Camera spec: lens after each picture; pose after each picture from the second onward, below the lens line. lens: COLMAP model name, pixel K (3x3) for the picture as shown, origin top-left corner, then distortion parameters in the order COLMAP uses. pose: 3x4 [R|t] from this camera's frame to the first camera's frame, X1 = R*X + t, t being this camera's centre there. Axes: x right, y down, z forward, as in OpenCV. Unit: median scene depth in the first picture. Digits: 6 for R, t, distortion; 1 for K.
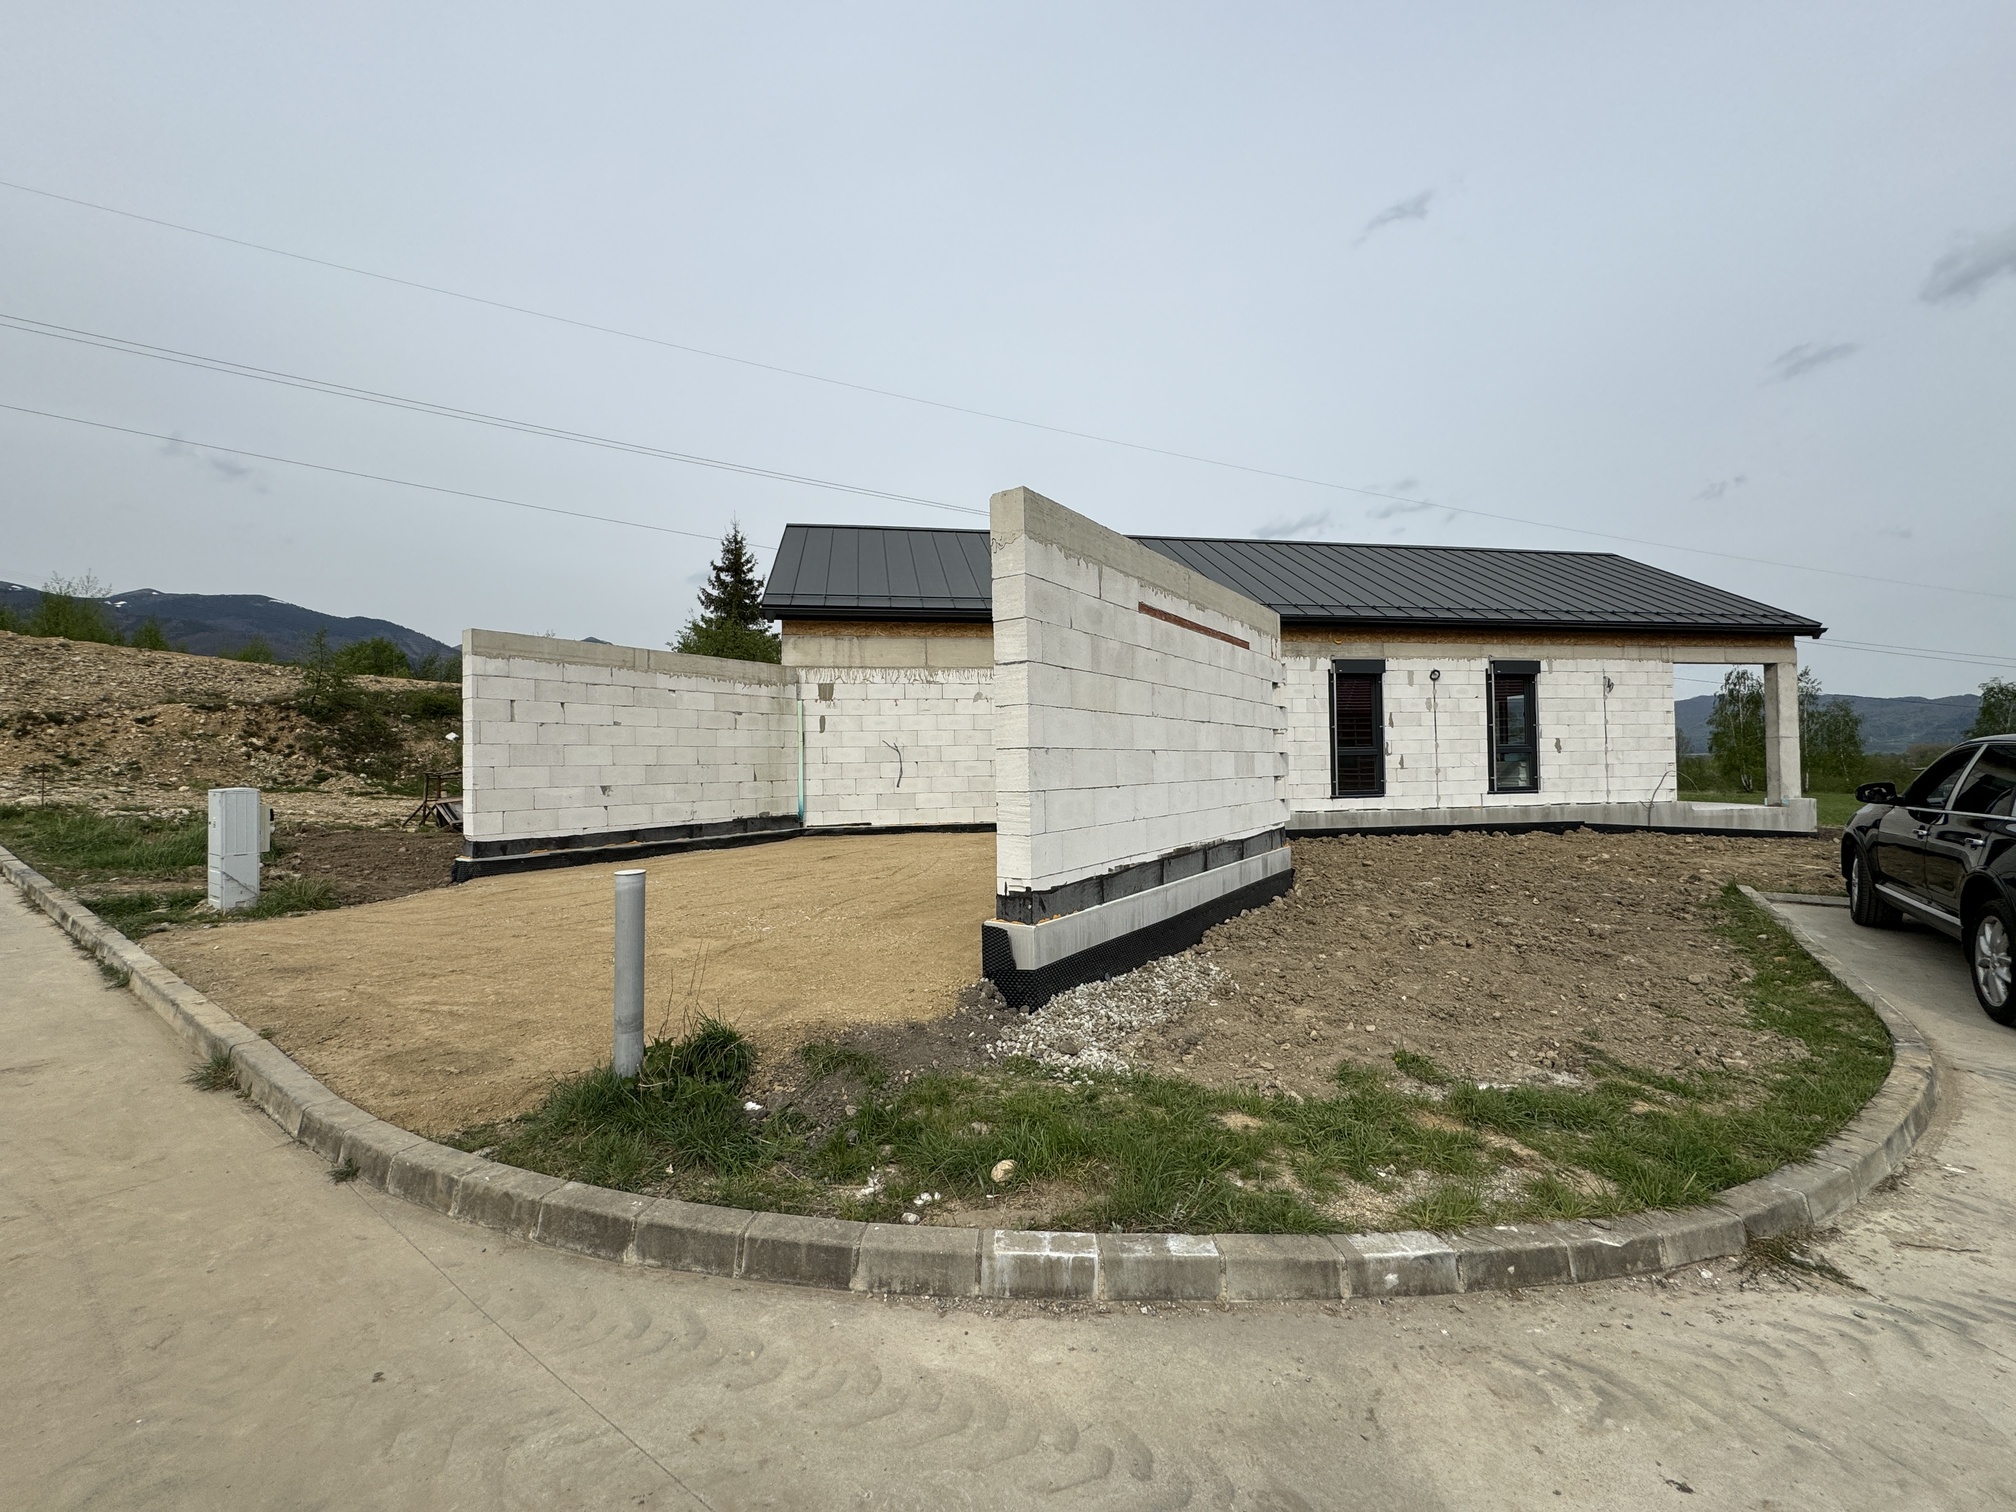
lens RADIAL K [[803.2, 0, 1002.2], [0, 803.2, 755.6], [0, 0, 1]] dist [-0.002166, 0.000061]
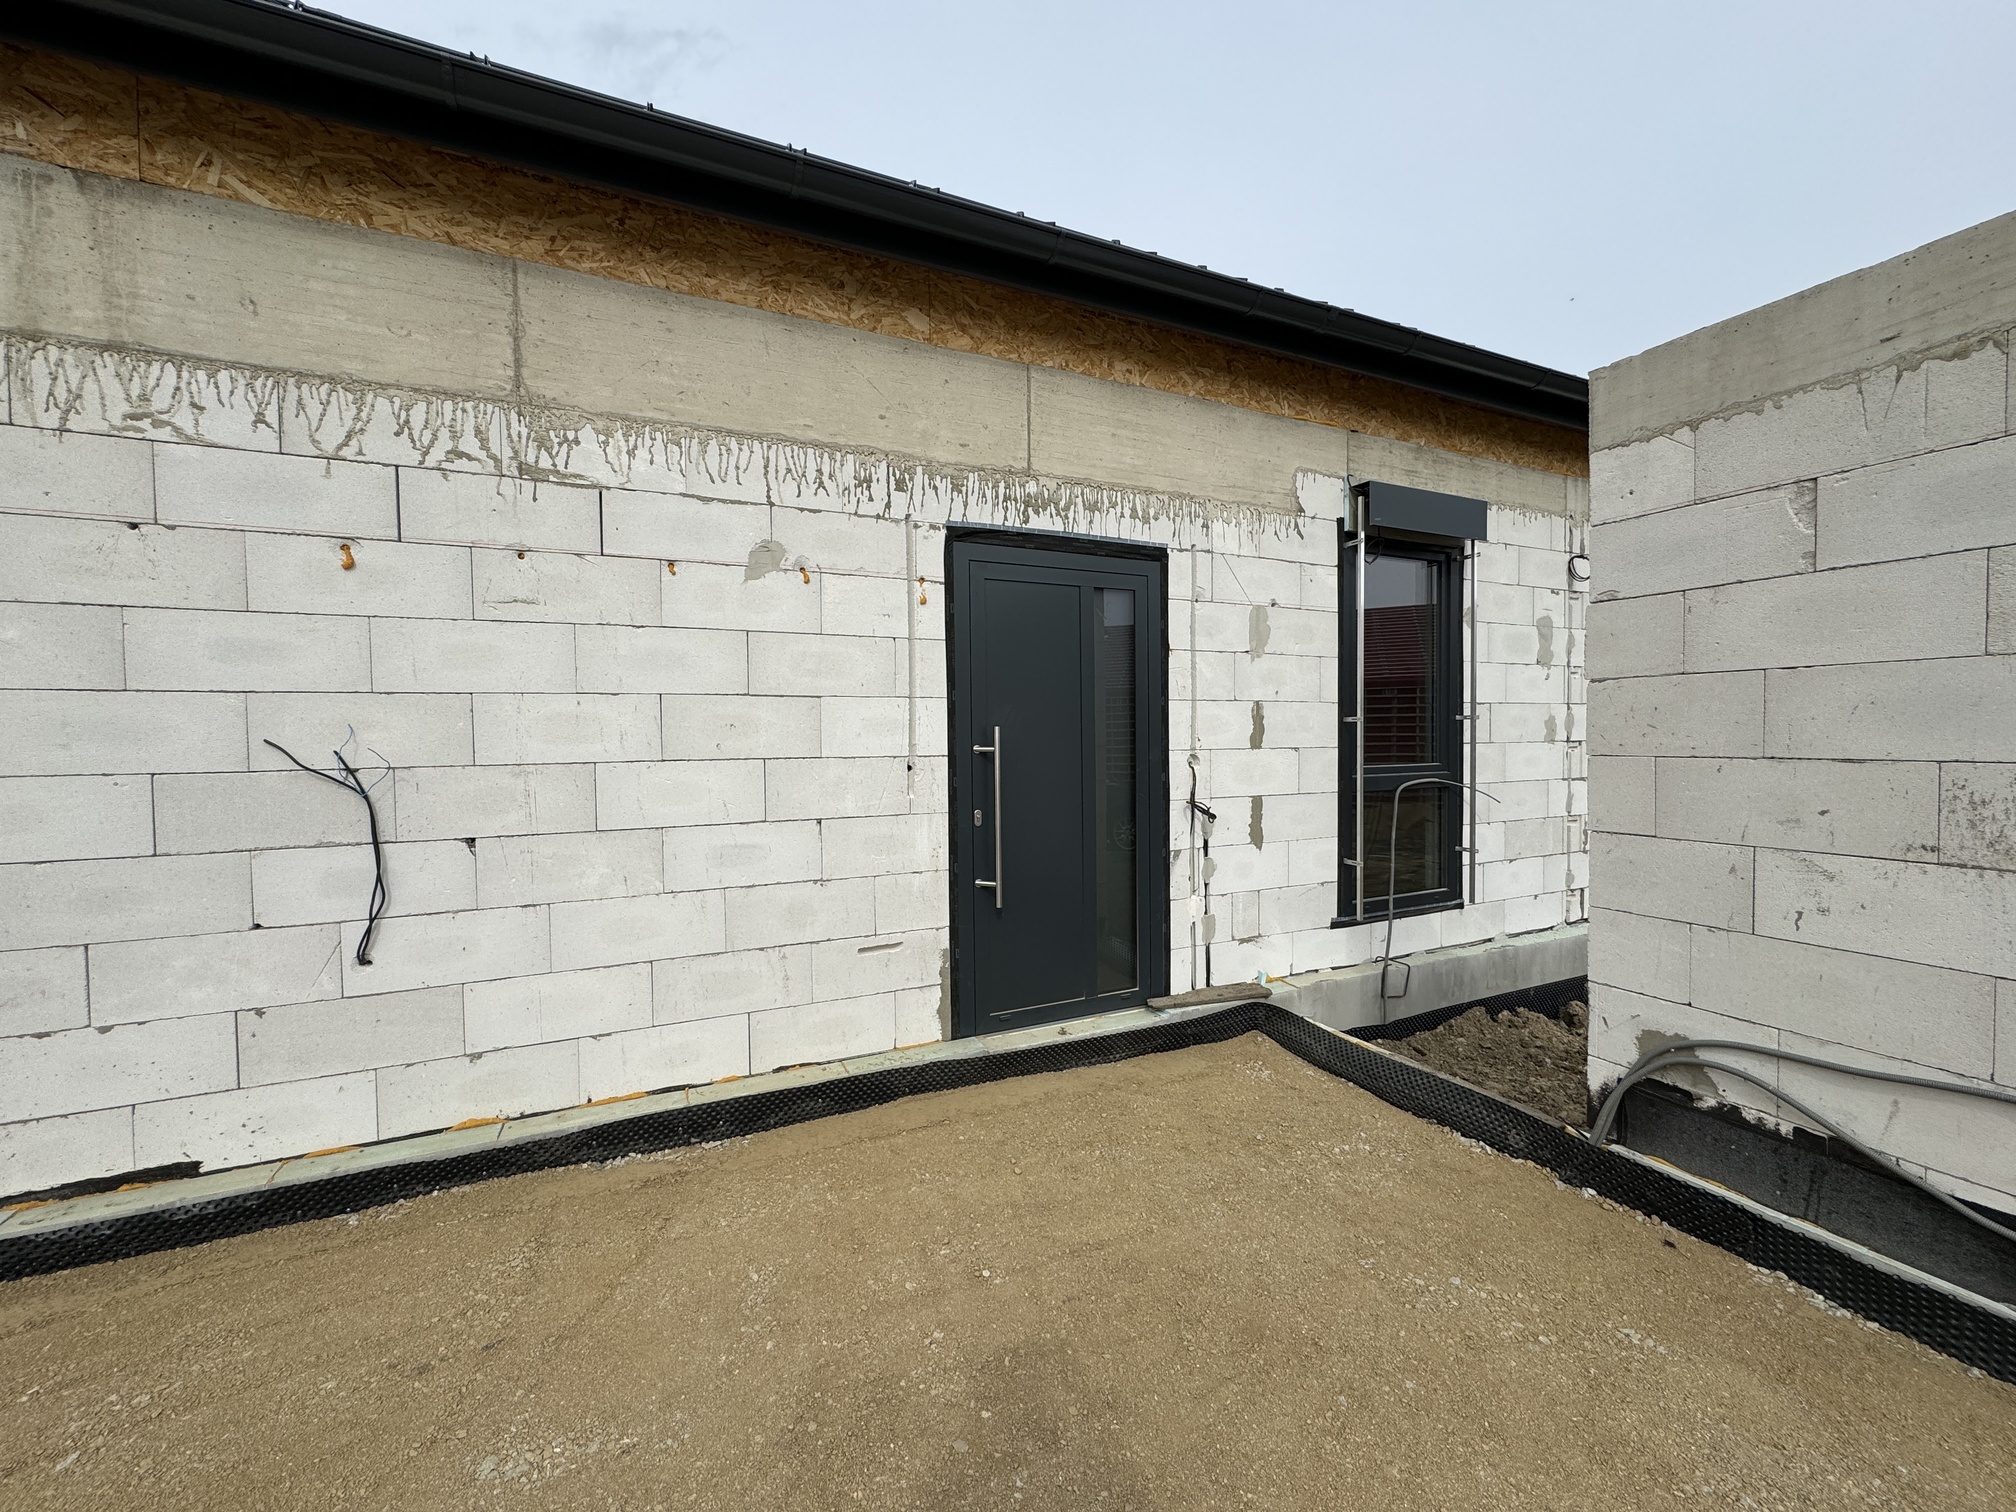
lens RADIAL K [[803.2, 0, 1004.3], [0, 803.2, 758.1], [0, 0, 1]] dist [-0.002166, 0.000061]
pose [[0.965357, -0.003361, 0.260909, -0.028591], [-0.006624, 0.999279, 0.037380, -0.026796], [-0.260847, -0.037814, 0.964639, 0.884521]]
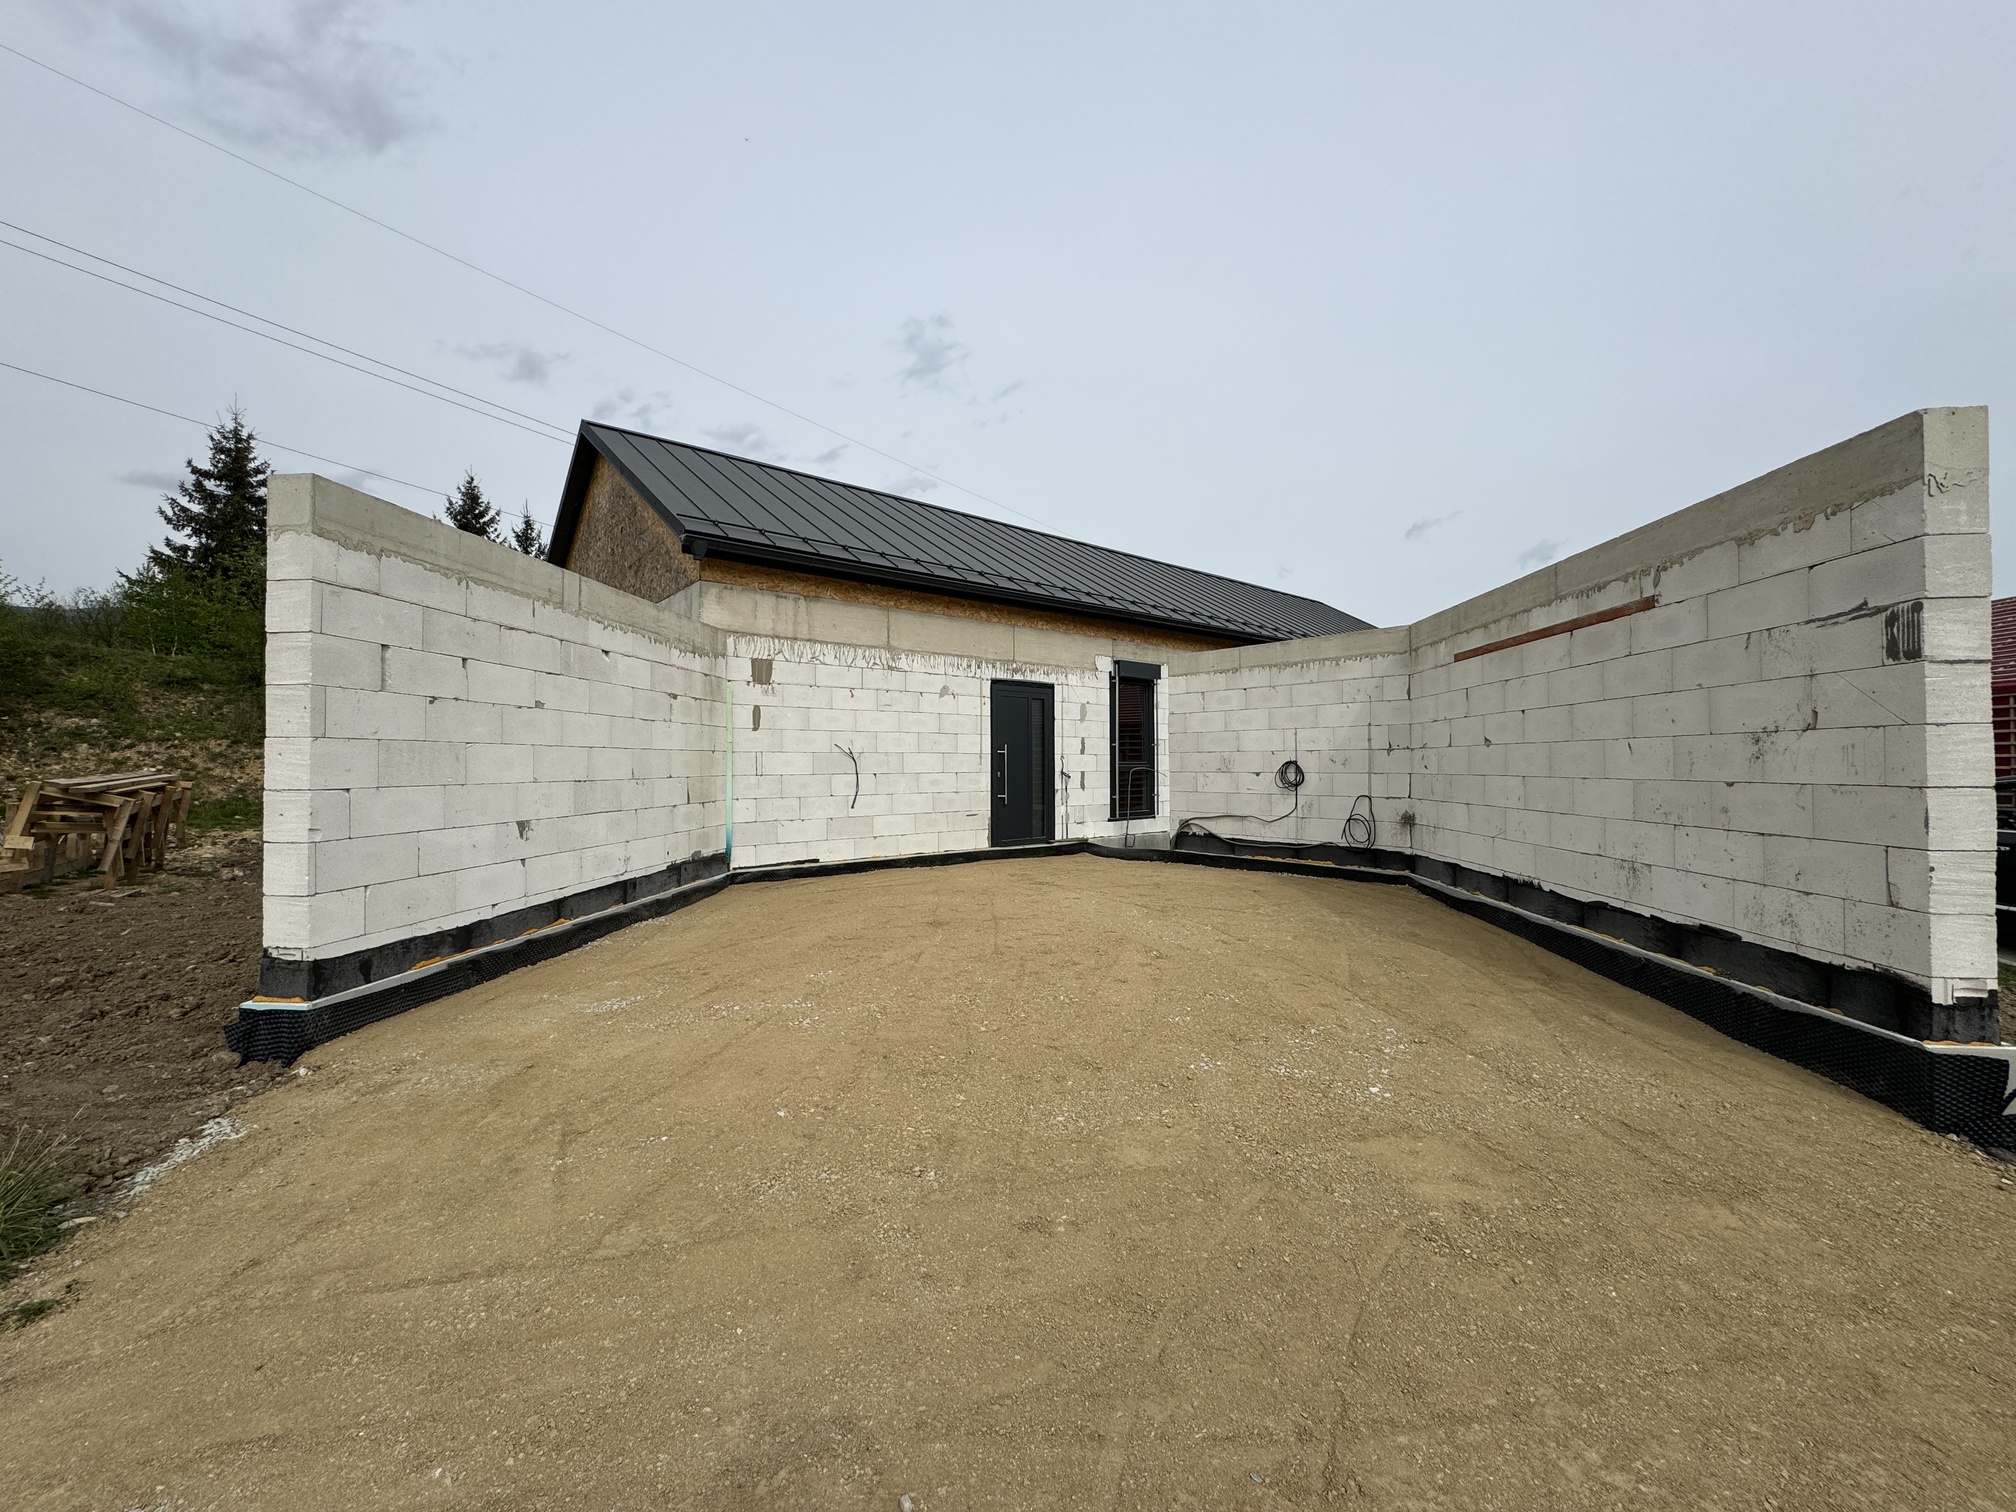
lens RADIAL K [[803.2, 0, 1006.1], [0, 803.2, 756.0], [0, 0, 1]] dist [-0.002166, 0.000061]
pose [[0.864289, 0.017341, 0.502697, -0.440931], [-0.015543, 0.999849, -0.007768, -0.005667], [-0.502755, -0.001099, 0.864428, 0.345902]]
